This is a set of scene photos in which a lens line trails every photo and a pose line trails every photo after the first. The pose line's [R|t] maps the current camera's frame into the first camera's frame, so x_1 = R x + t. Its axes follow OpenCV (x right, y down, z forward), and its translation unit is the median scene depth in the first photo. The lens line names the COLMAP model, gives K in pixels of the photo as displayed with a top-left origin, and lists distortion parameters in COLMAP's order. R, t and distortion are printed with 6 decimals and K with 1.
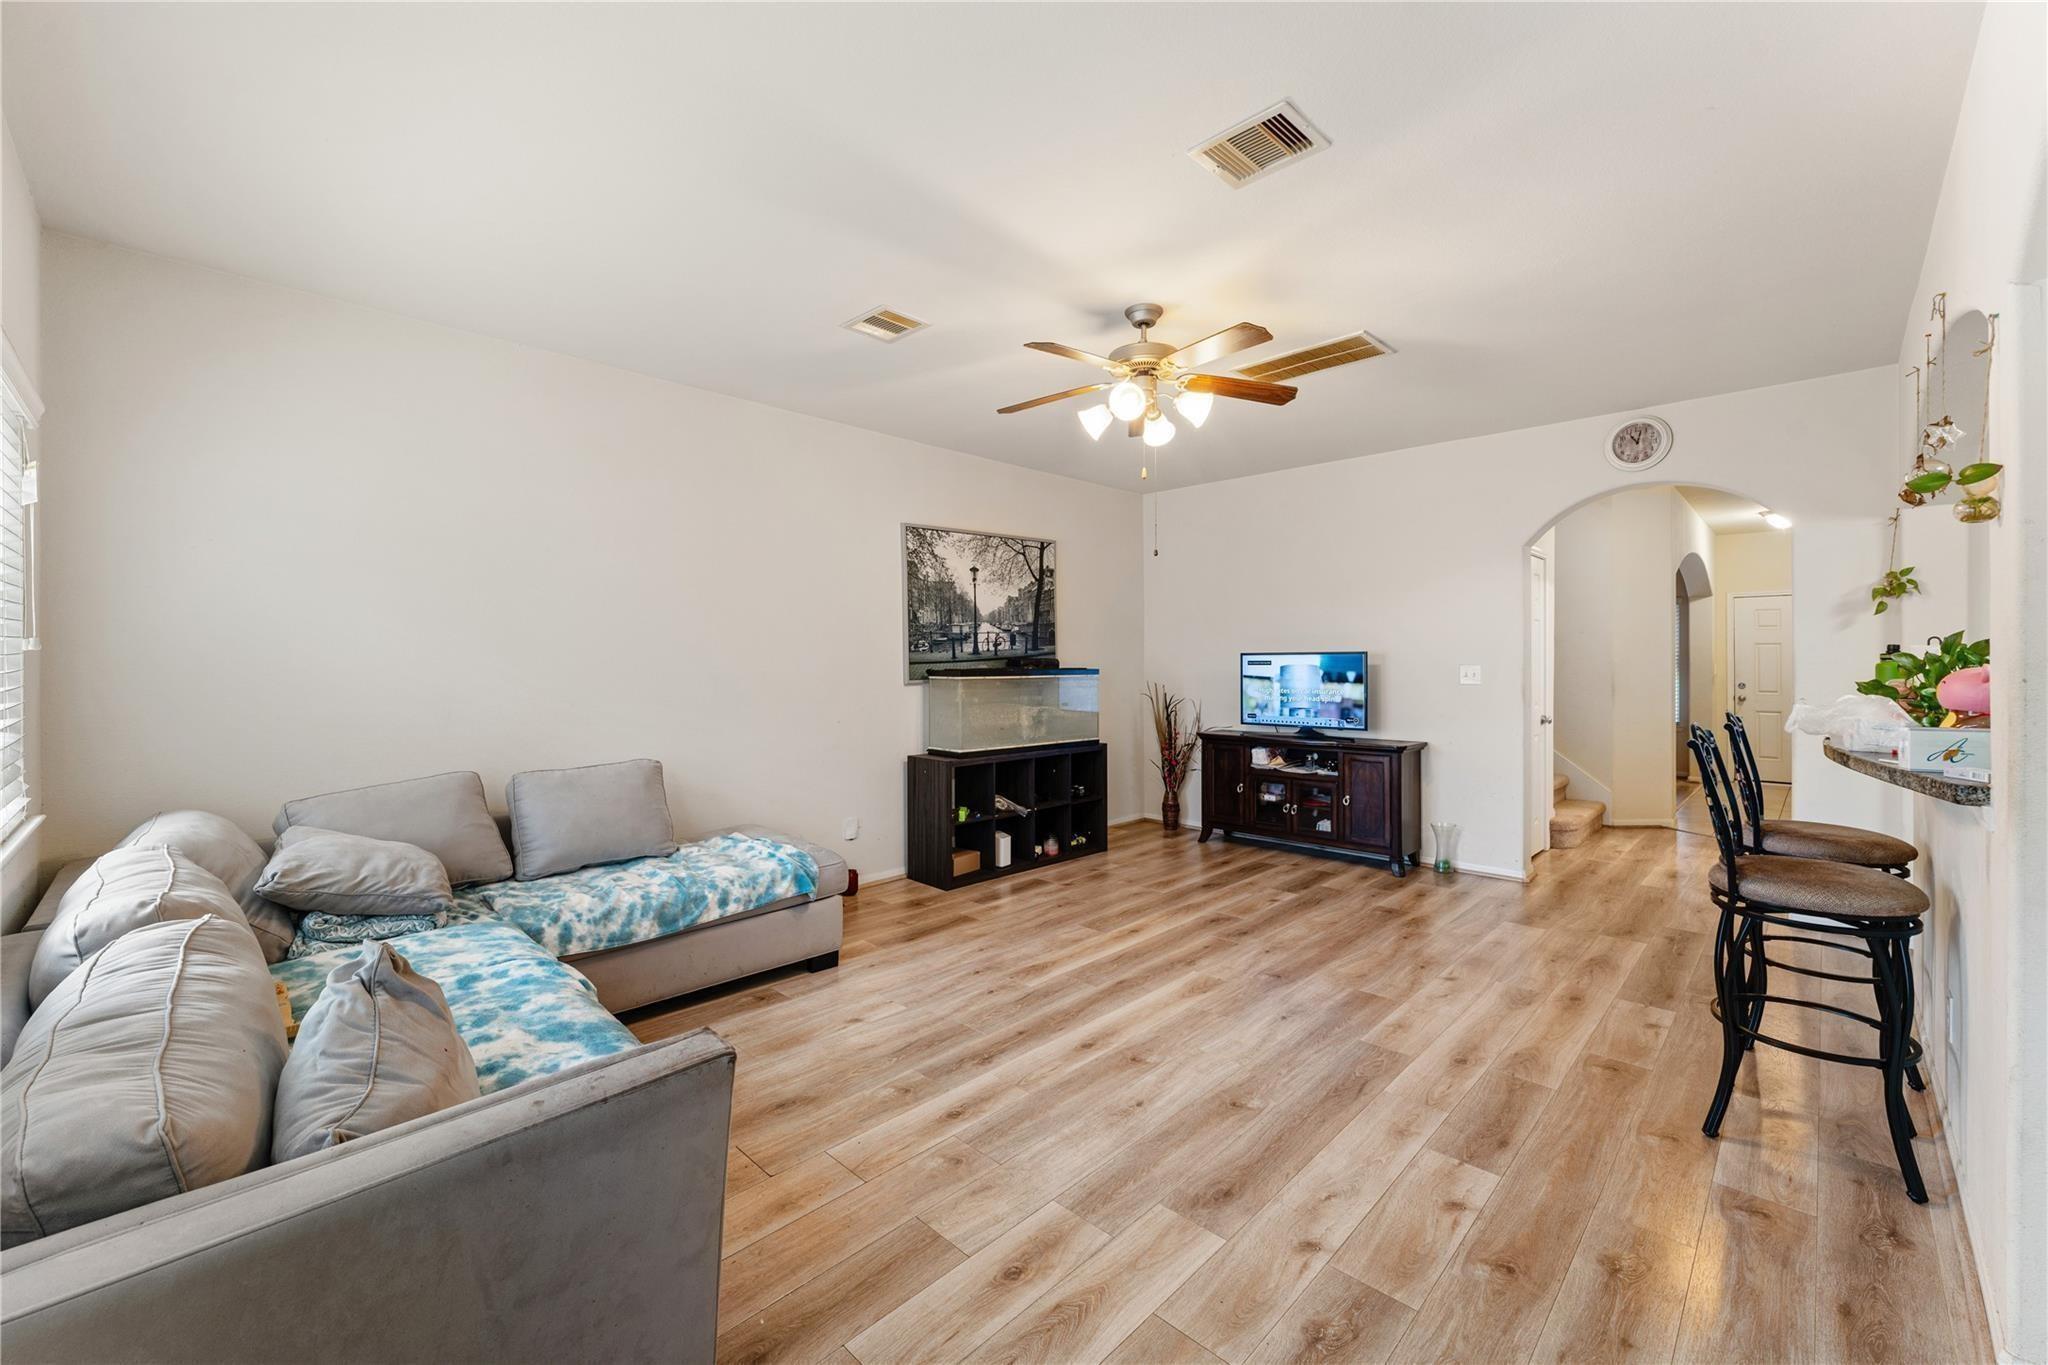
lens RADIAL K [[824.3, 0, 1018.7], [0, 824.3, 670.4], [0, 0, 1]] dist [0.001780, 0.000109]
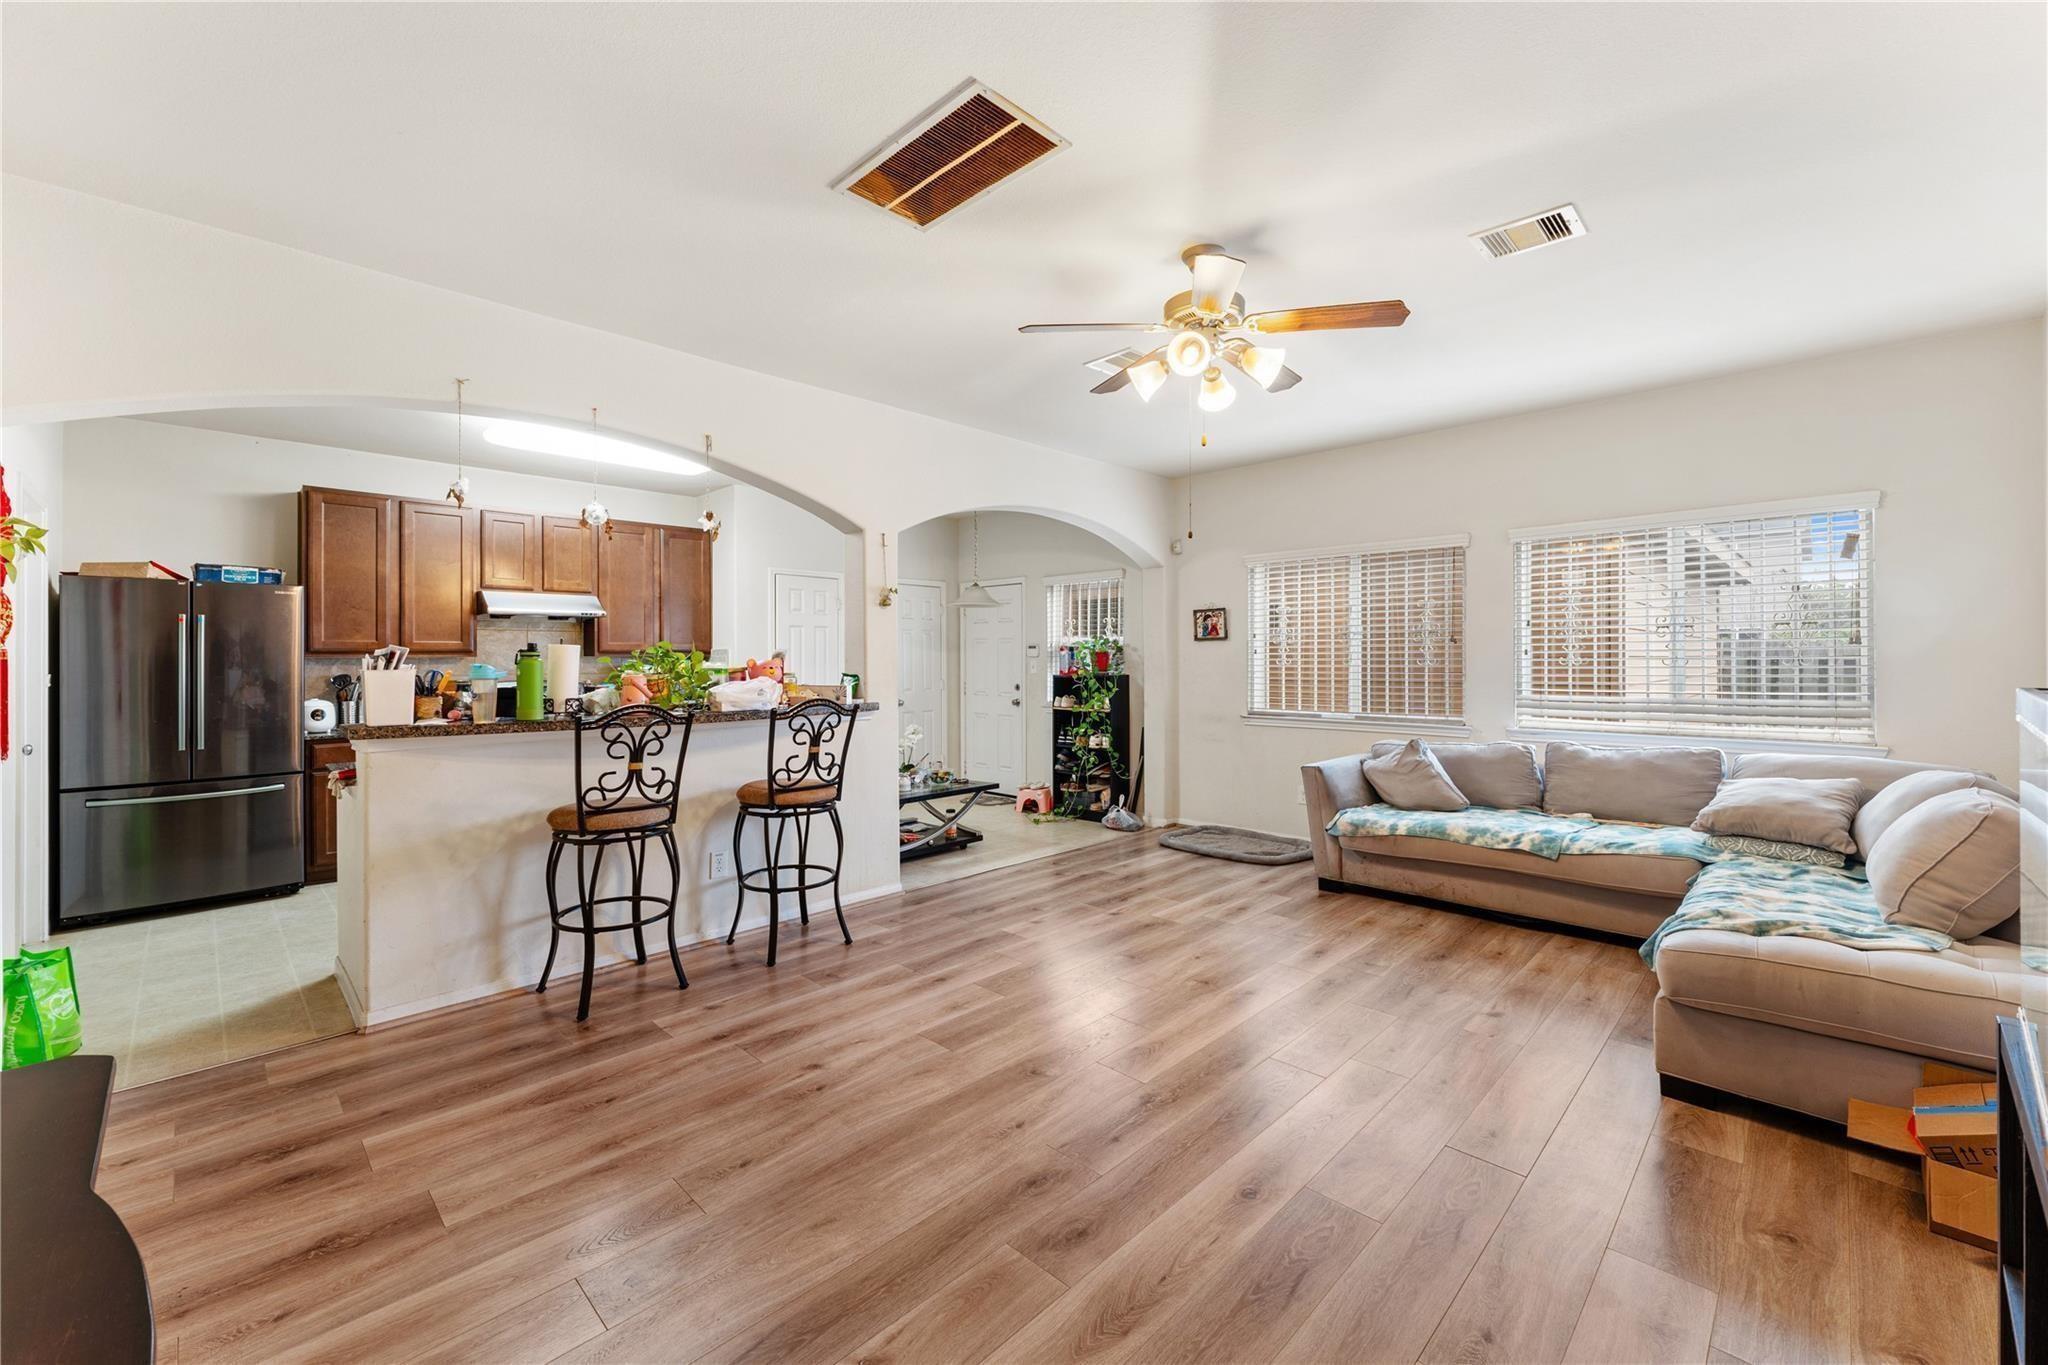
lens RADIAL K [[824.3, 0, 1027.7], [0, 824.3, 668.2], [0, 0, 1]] dist [0.001780, 0.000109]
pose [[-0.999978, 0.005102, -0.004320, 0.417244], [0.004976, 0.999575, 0.028713, -0.025079], [0.004464, 0.028691, -0.999578, 2.259269]]
